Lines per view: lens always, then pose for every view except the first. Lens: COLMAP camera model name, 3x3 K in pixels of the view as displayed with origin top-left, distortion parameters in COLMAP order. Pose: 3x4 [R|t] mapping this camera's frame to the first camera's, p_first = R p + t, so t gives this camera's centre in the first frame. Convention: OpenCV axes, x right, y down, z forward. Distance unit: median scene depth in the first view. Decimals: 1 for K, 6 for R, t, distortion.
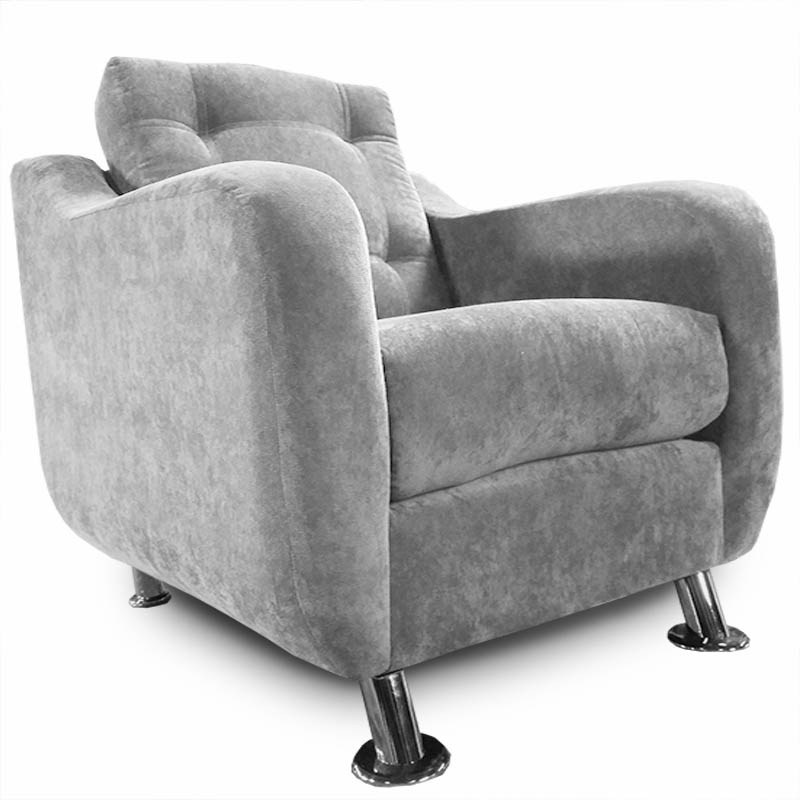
lens RADIAL K [[856.1, 0, 417.4], [0, 856.1, 368.1], [0, 0, 1]] dist [0.070725, 0.000000]
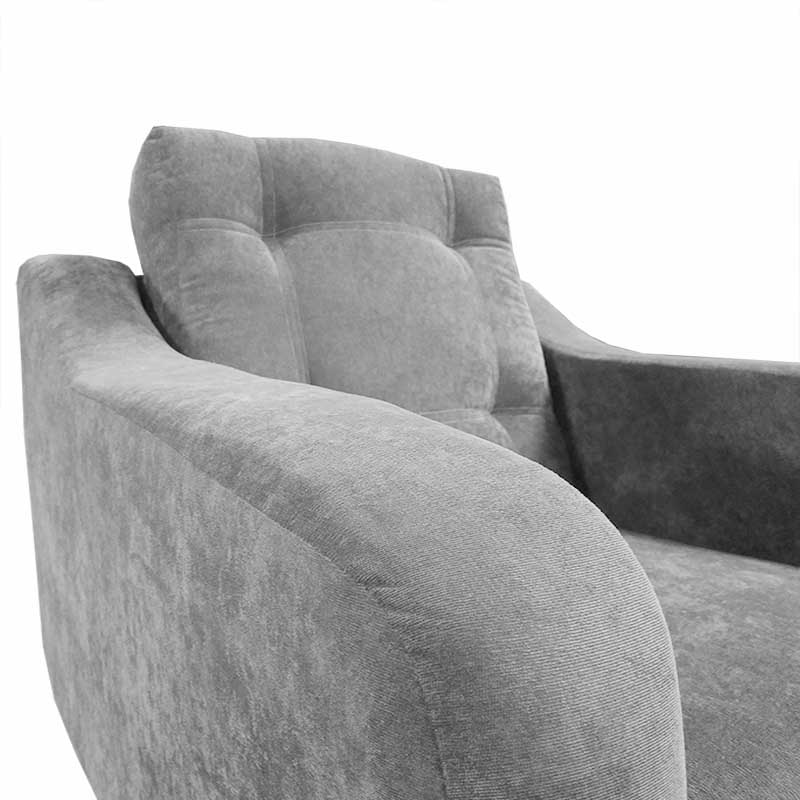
lens RADIAL K [[689.7, 0, 370.9], [0, 689.7, 422.8], [0, 0, 1]] dist [0.063275, -0.006689]
pose [[0.995655, 0.076755, -0.052716, -0.117092], [-0.071545, 0.992953, 0.094474, -0.175024], [0.059596, -0.090292, 0.994131, 0.397370]]
